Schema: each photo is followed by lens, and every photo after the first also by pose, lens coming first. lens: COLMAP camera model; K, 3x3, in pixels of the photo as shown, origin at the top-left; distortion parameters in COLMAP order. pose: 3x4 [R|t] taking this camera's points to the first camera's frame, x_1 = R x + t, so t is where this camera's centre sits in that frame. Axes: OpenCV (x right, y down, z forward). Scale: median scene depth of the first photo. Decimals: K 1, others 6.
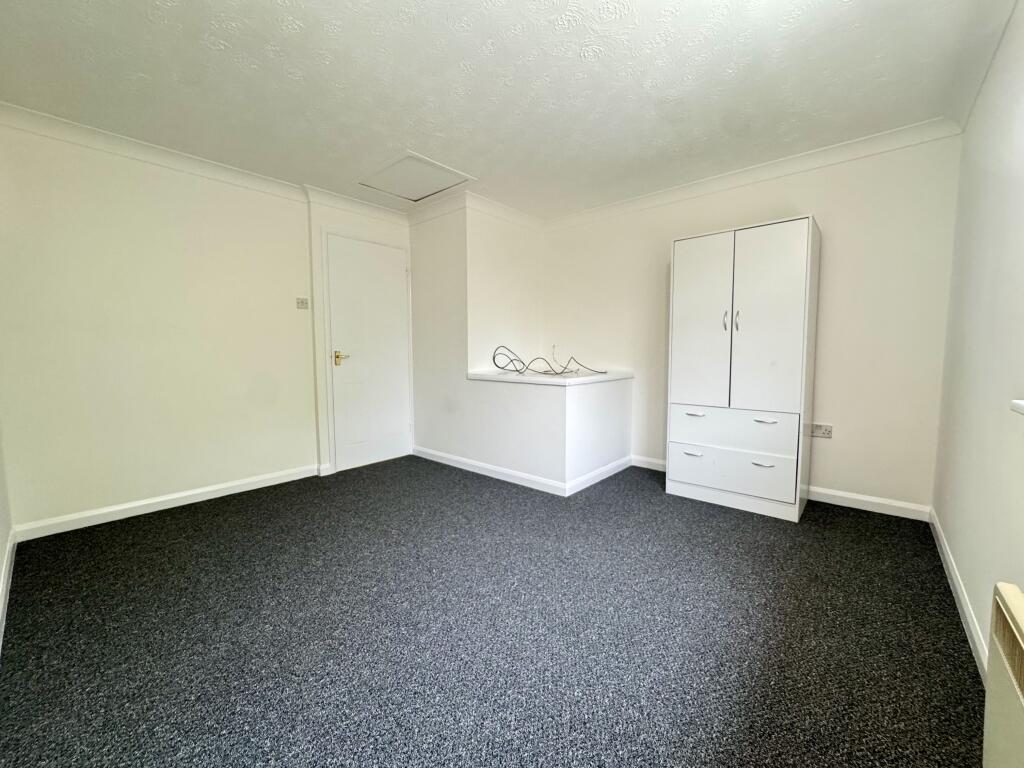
lens RADIAL K [[407.7, 0, 512.1], [0, 407.7, 381.5], [0, 0, 1]] dist [0.000742, -0.000362]
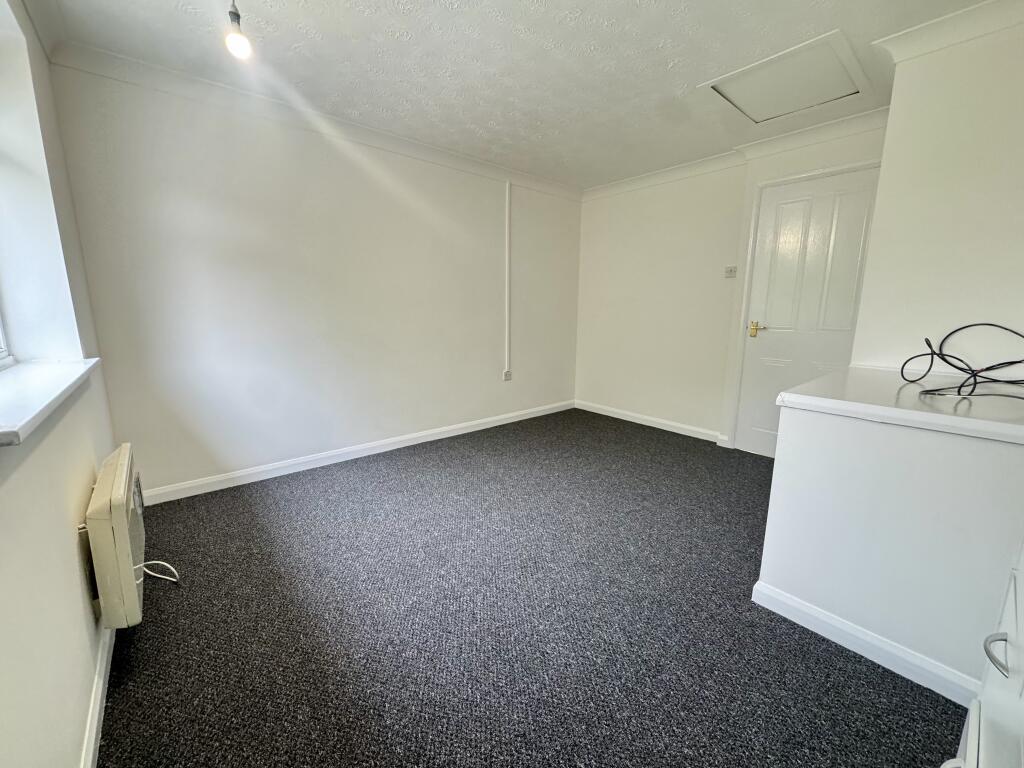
lens RADIAL K [[407.7, 0, 512.1], [0, 407.7, 381.5], [0, 0, 1]] dist [0.000742, -0.000362]
pose [[-0.145809, 0.178877, -0.973007, 0.754723], [-0.081124, 0.978044, 0.191960, -0.100777], [0.985981, 0.106924, -0.128096, 0.814152]]
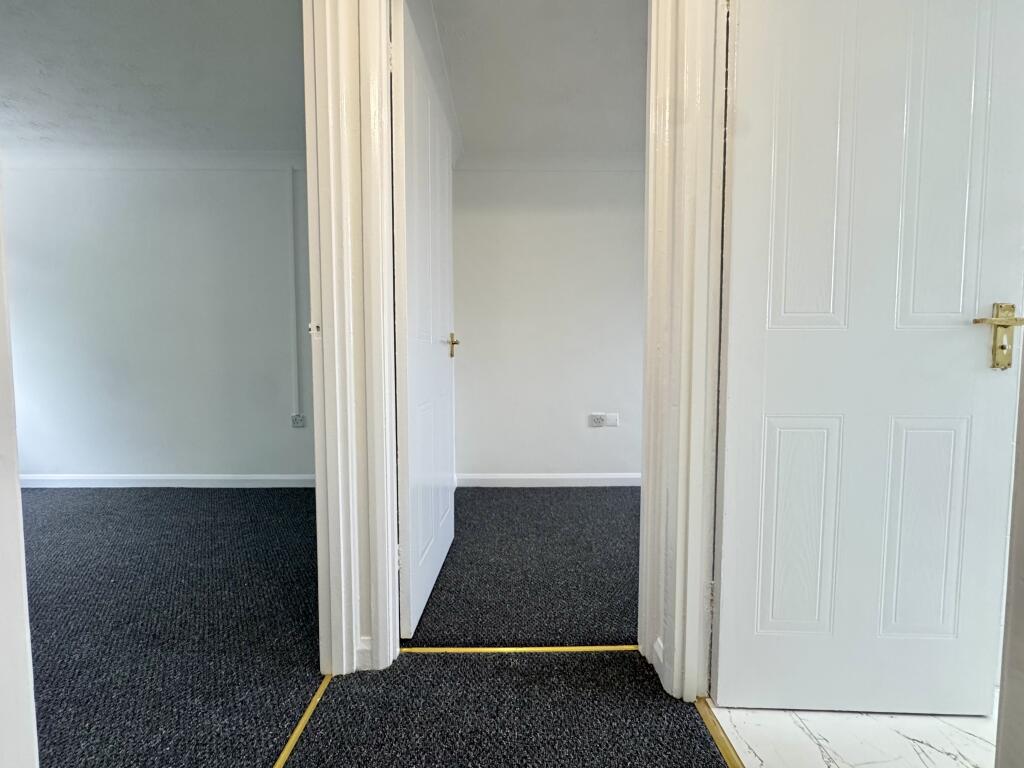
lens RADIAL K [[407.7, 0, 512.1], [0, 407.7, 381.5], [0, 0, 1]] dist [0.000742, -0.000362]
pose [[-0.754490, 0.044589, -0.654795, -0.472886], [-0.040071, 0.992699, 0.113771, -0.087603], [0.655087, 0.112077, -0.747194, 1.841464]]
